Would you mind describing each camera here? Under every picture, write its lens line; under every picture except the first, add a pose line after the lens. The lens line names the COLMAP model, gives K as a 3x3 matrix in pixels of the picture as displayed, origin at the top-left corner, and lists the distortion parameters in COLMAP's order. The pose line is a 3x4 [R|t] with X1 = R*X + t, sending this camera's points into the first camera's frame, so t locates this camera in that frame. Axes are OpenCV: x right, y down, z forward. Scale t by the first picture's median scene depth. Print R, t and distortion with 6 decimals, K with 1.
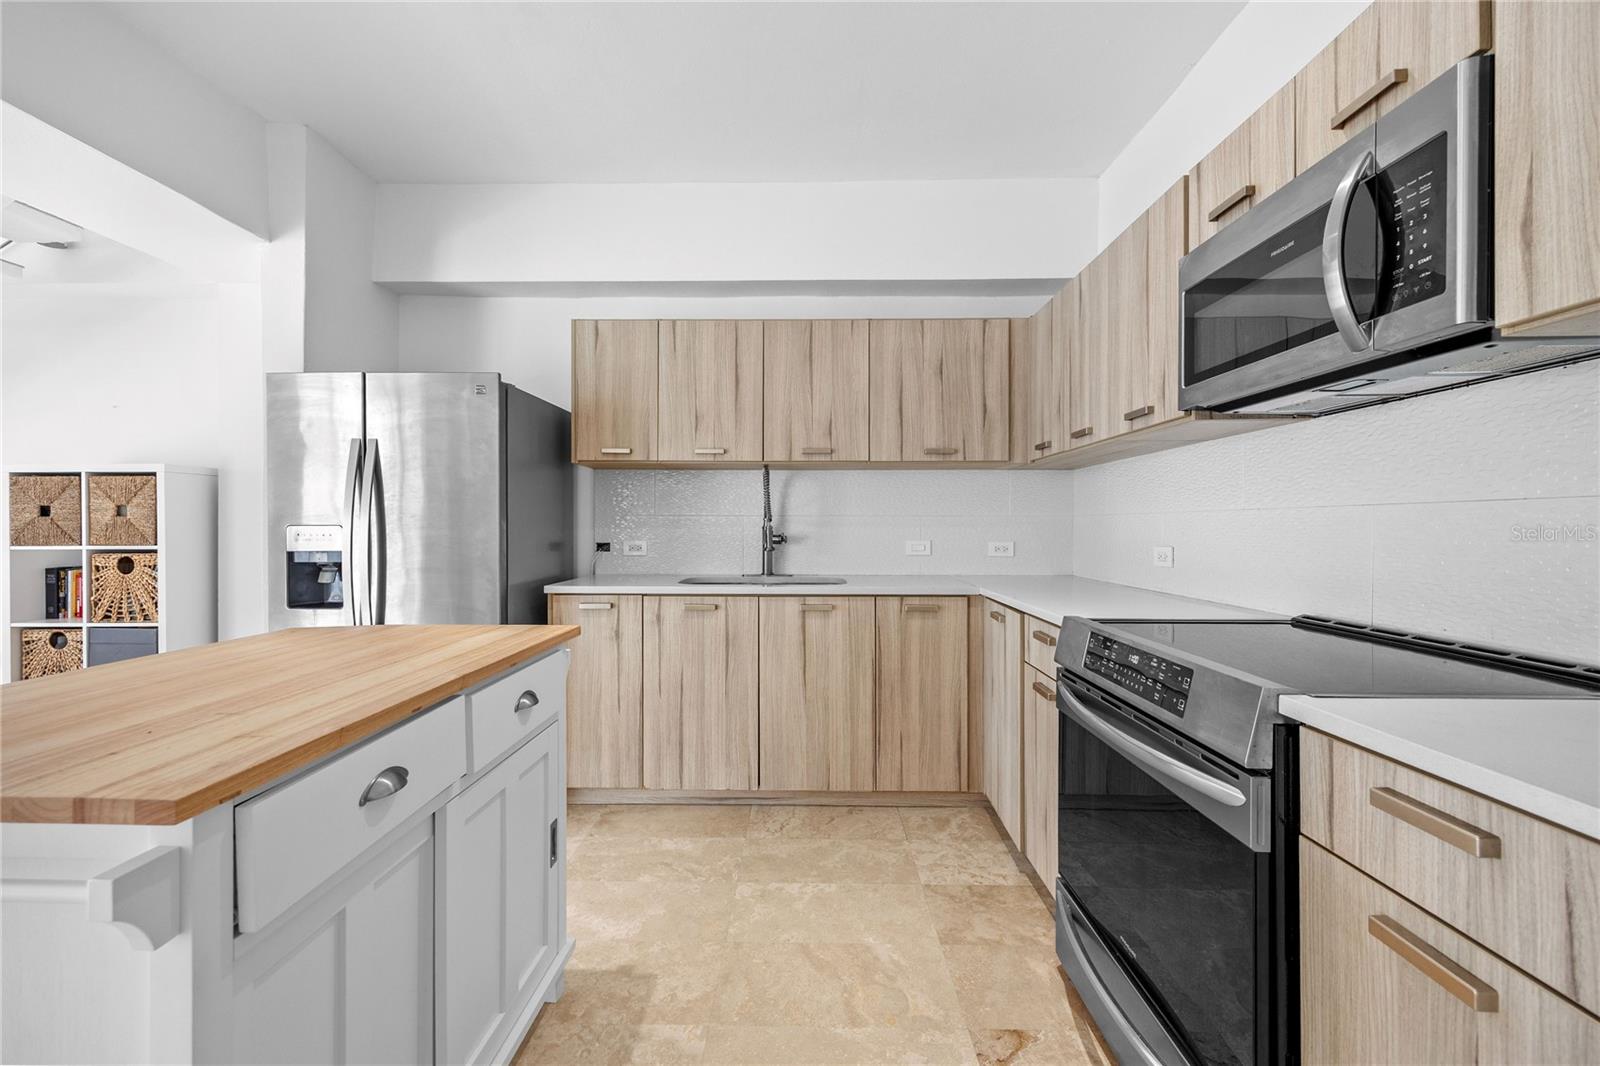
lens RADIAL K [[647.9, 0, 793.8], [0, 647.9, 528.7], [0, 0, 1]] dist [0.008008, -0.001036]
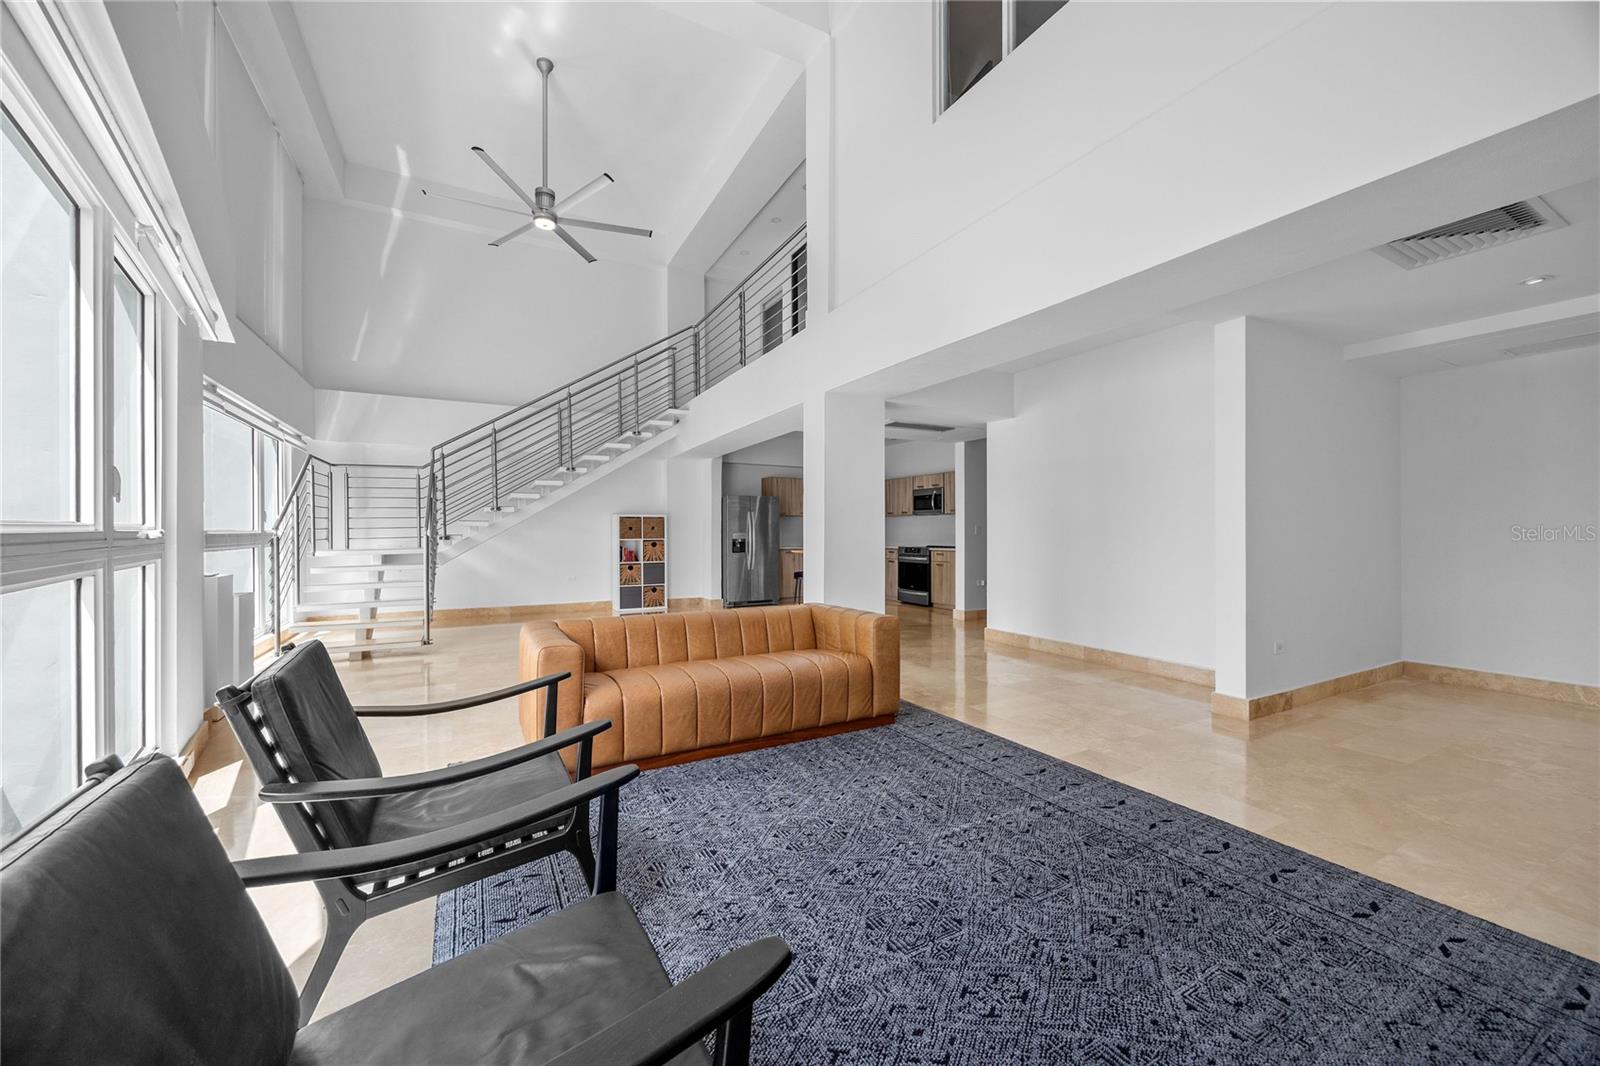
lens RADIAL K [[606.2, 0, 805.1], [0, 606.2, 532.9], [0, 0, 1]] dist [0.002478, 0.000037]
pose [[0.864858, -0.002648, 0.502010, -2.128190], [0.004574, 0.999986, -0.002605, 0.009194], [-0.501996, 0.004549, 0.864858, -2.326748]]
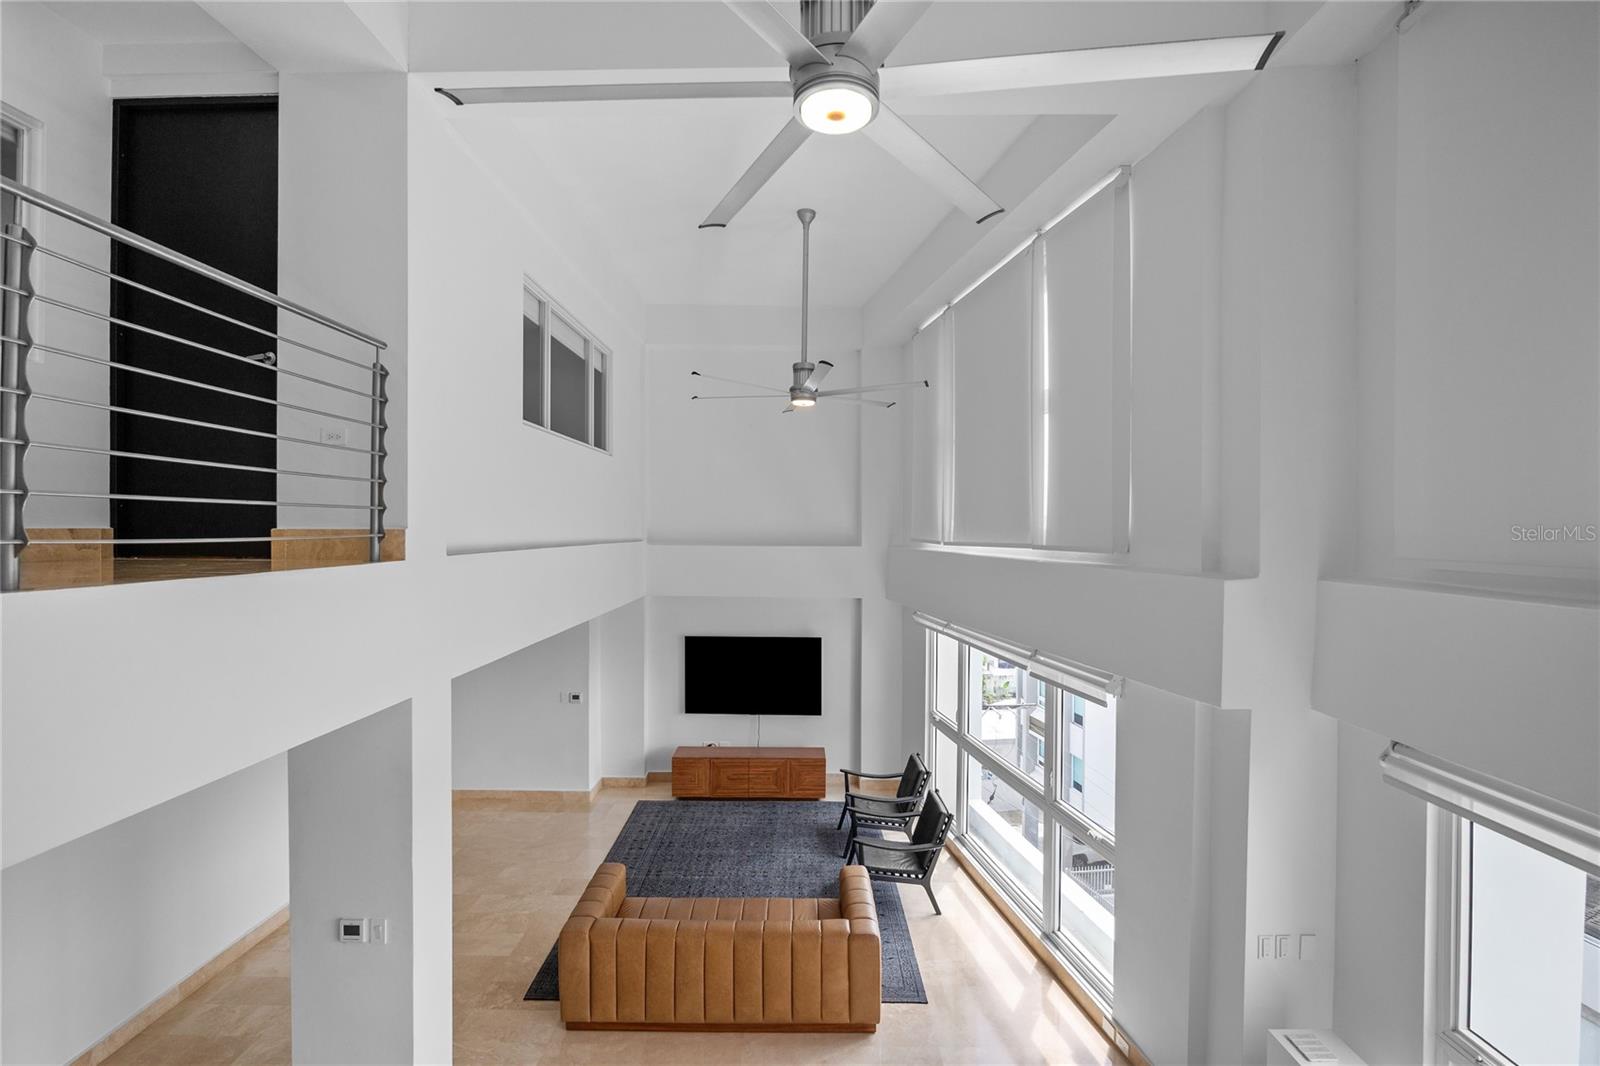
lens RADIAL K [[727.5, 0, 794.1], [0, 727.5, 534.7], [0, 0, 1]] dist [-0.019370, 0.000148]
pose [[-0.999992, -0.002369, -0.003295, -1.781210], [-0.002404, 0.999940, 0.010682, -0.740633], [0.003269, 0.010690, -0.999938, 0.745734]]
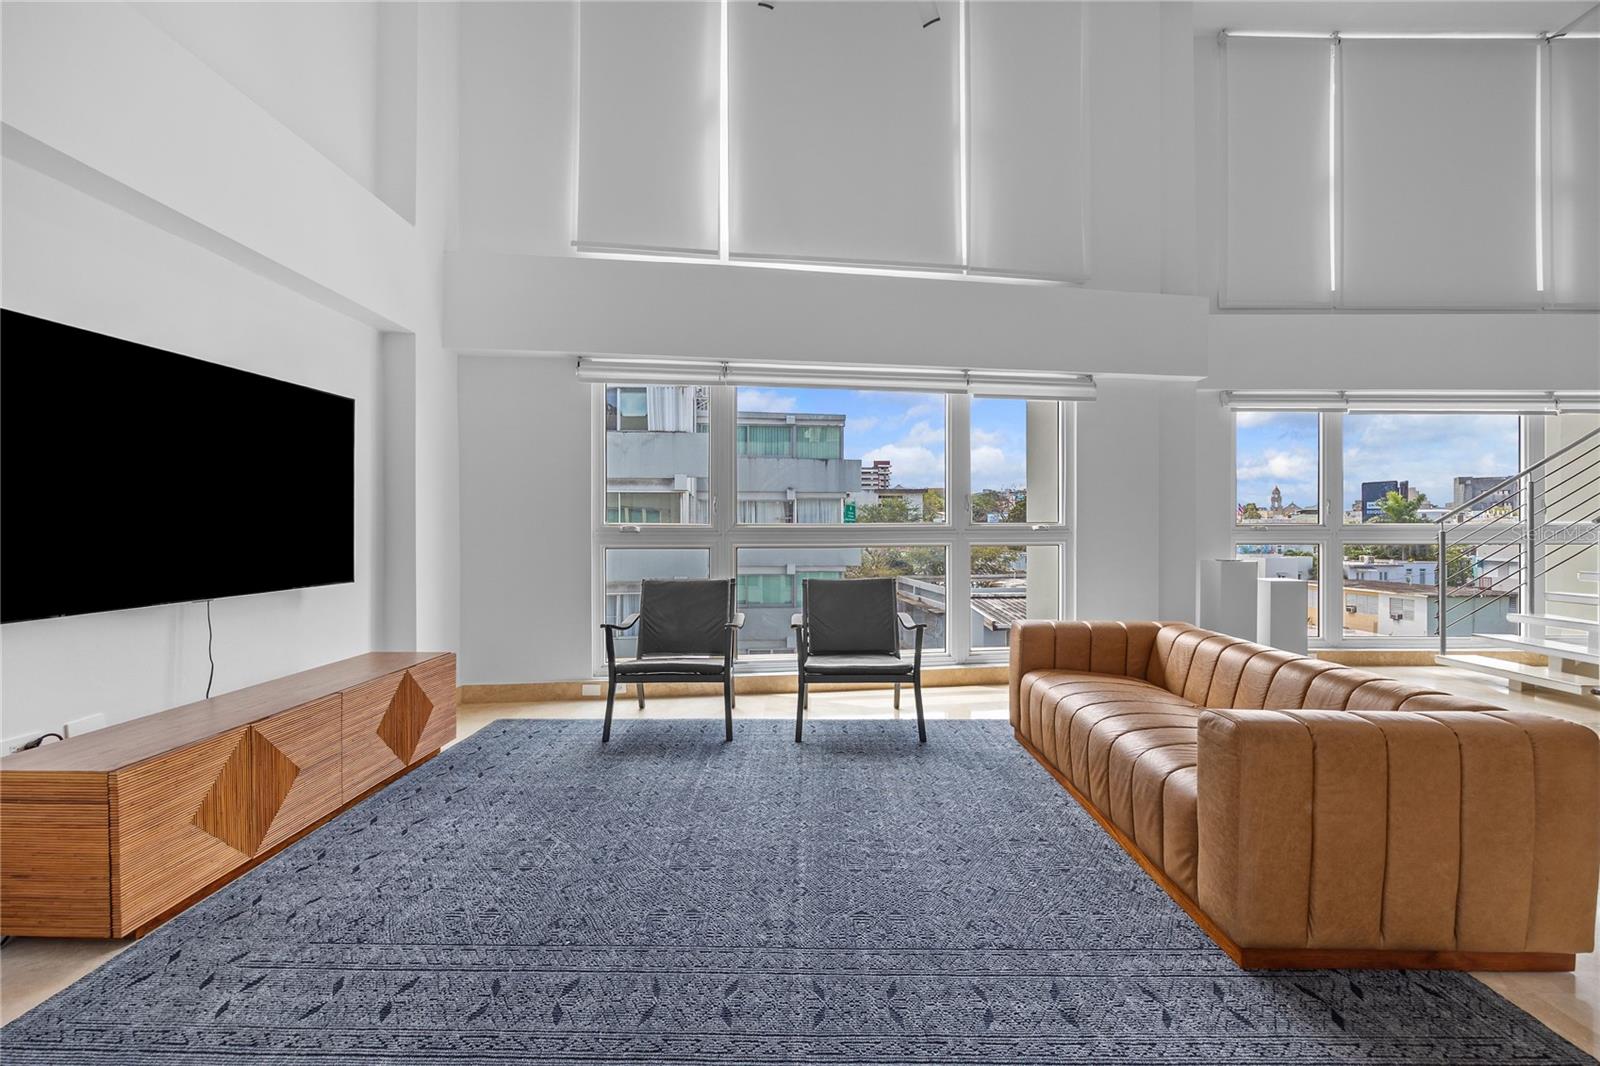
lens RADIAL K [[675.3, 0, 792.5], [0, 675.3, 533.2], [0, 0, 1]] dist [-0.010426, 0.000376]
pose [[0.000812, 0.010179, -0.999948, -0.622478], [-0.005579, 0.999933, 0.010174, 0.003959], [0.999984, 0.005571, 0.000869, -1.689735]]
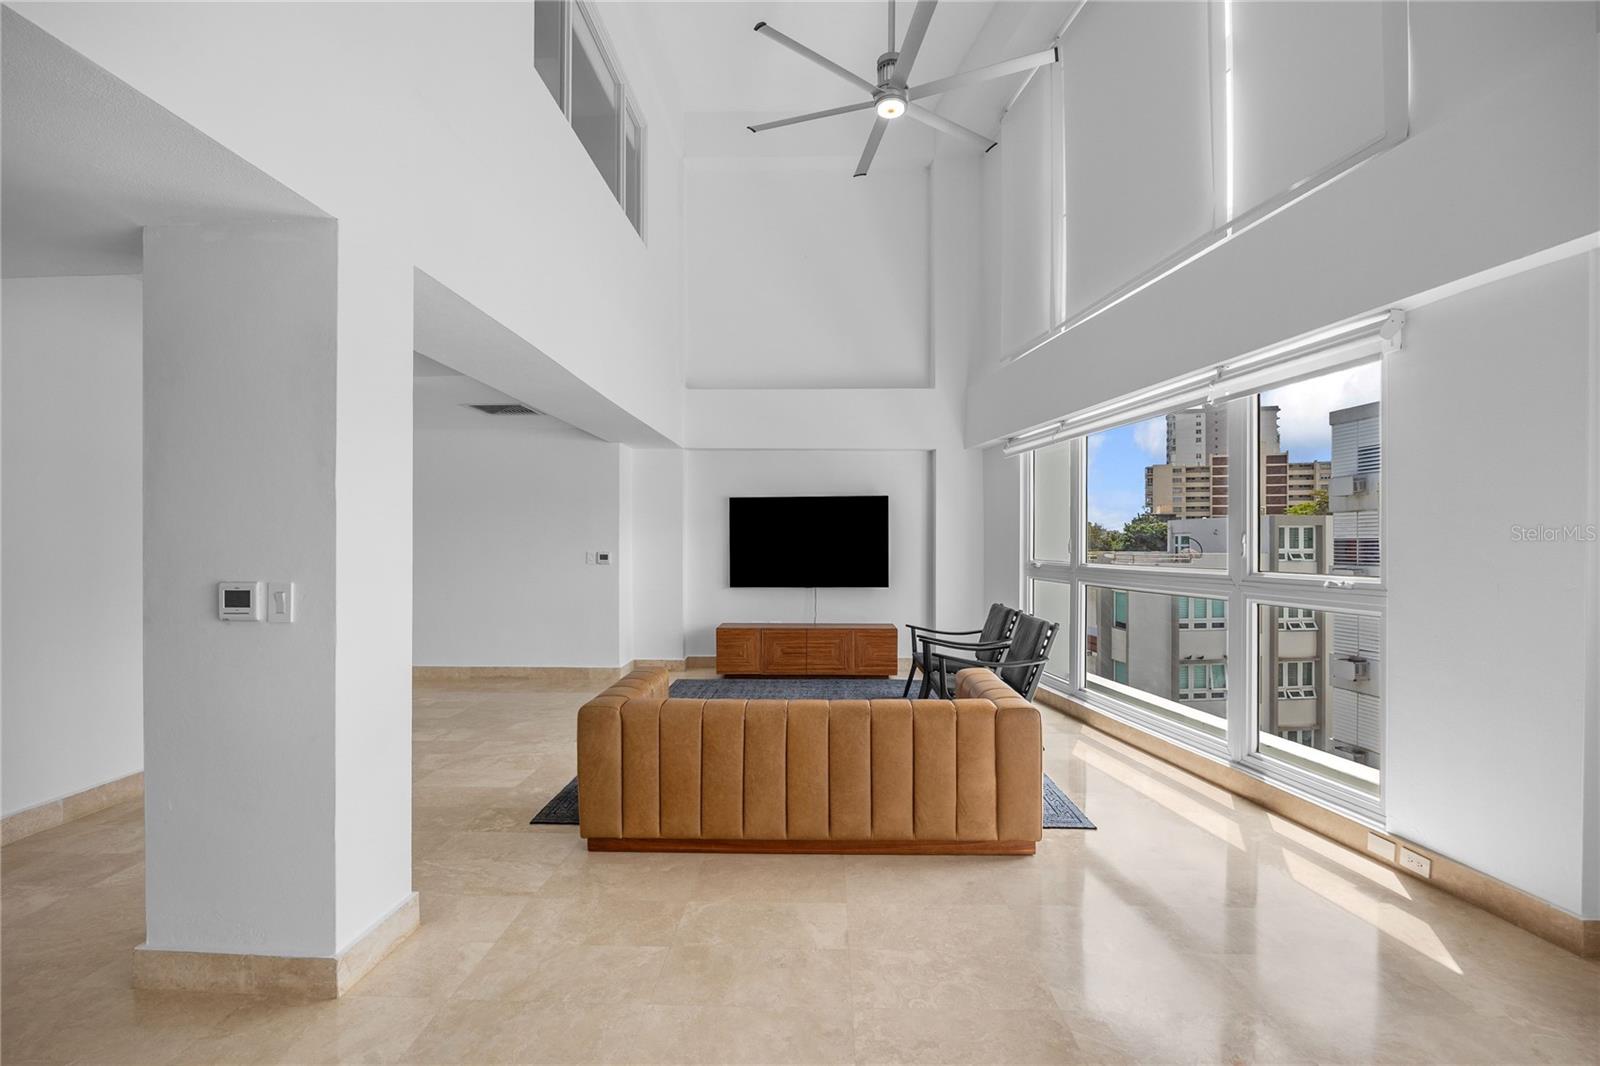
lens RADIAL K [[705.9, 0, 797.7], [0, 705.9, 544.0], [0, 0, 1]] dist [-0.020198, 0.002517]
pose [[-0.999746, 0.001486, 0.022510, -1.625815], [0.001632, 0.999978, 0.006457, -0.071746], [-0.022500, 0.006493, -0.999726, 0.210080]]
